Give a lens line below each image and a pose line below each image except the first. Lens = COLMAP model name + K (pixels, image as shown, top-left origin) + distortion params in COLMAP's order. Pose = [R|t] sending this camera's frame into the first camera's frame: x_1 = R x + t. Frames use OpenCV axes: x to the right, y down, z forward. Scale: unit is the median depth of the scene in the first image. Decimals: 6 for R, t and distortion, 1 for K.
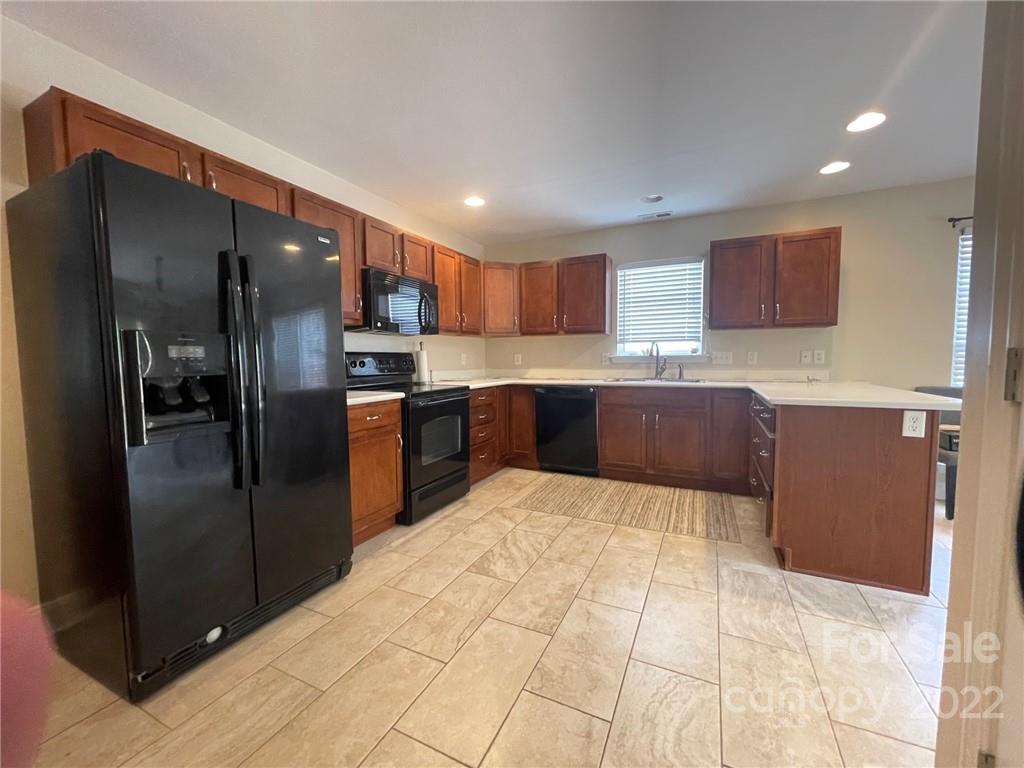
lens RADIAL K [[410.5, 0, 509.1], [0, 410.5, 384.5], [0, 0, 1]] dist [0.001963, -0.000106]
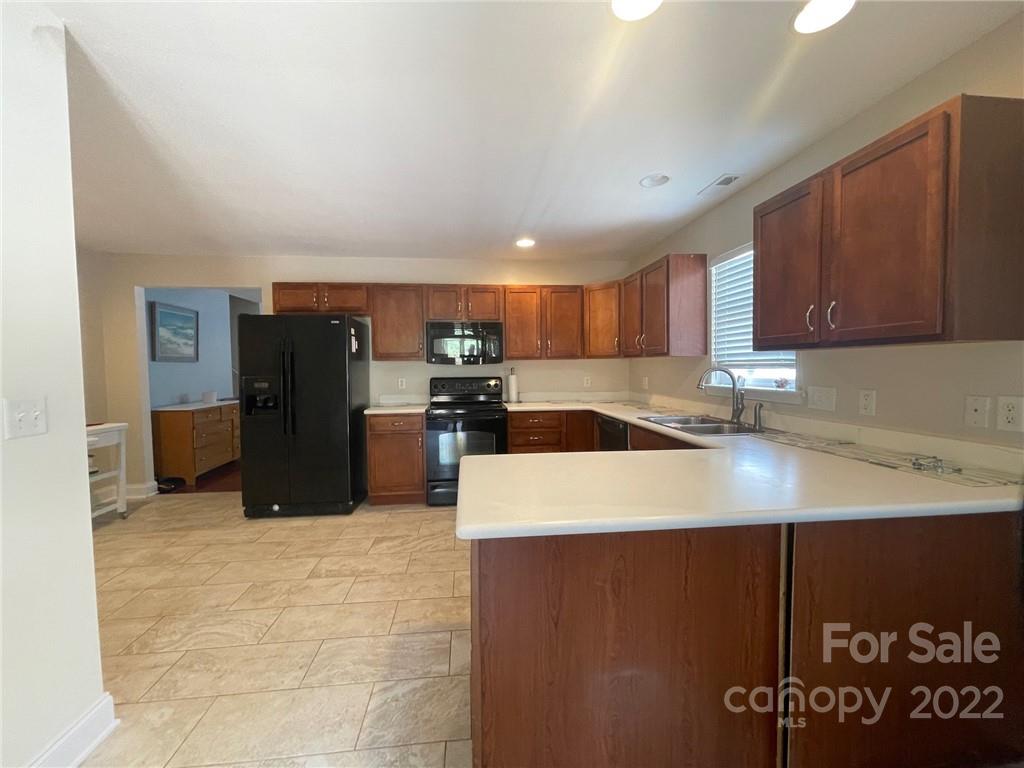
lens RADIAL K [[410.5, 0, 507.8], [0, 410.5, 382.7], [0, 0, 1]] dist [0.001963, -0.000106]
pose [[0.529018, 0.036243, -0.847836, 1.276054], [-0.049534, 0.998703, 0.011785, -0.120519], [0.847163, 0.035762, 0.530128, 0.580550]]
